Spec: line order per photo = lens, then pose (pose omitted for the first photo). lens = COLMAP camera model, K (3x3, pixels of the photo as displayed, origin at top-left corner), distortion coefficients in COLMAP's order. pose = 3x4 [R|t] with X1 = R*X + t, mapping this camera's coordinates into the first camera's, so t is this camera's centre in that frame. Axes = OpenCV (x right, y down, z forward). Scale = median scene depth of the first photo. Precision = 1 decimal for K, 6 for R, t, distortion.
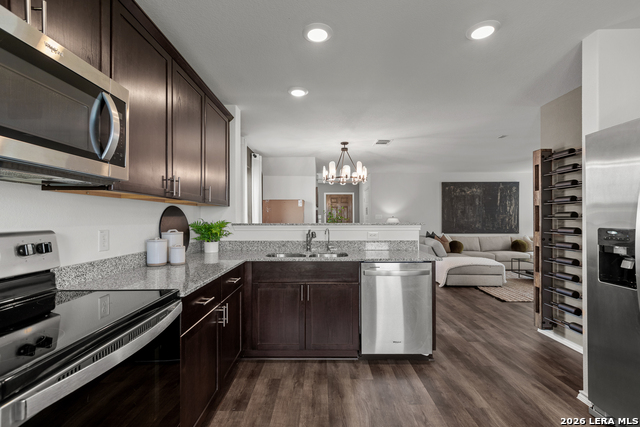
lens RADIAL K [[294.3, 0, 319.7], [0, 294.3, 215.8], [0, 0, 1]] dist [0.001368, 0.000231]
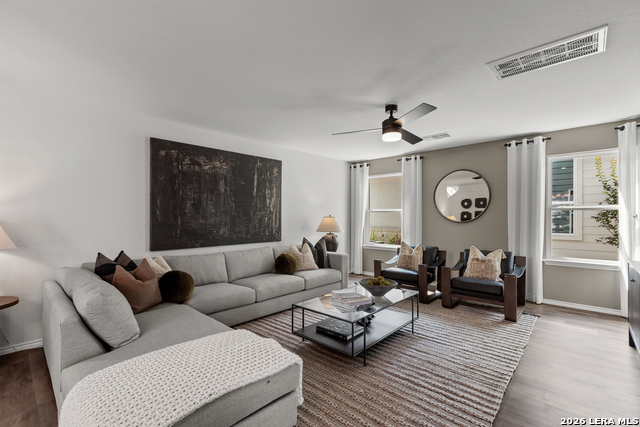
lens RADIAL K [[294.3, 0, 319.7], [0, 294.3, 215.8], [0, 0, 1]] dist [0.001368, 0.000231]
pose [[0.671707, 0.003348, 0.740809, 0.255457], [-0.007552, 0.999969, 0.002328, 0.002830], [-0.740779, -0.007158, 0.671711, 0.504376]]
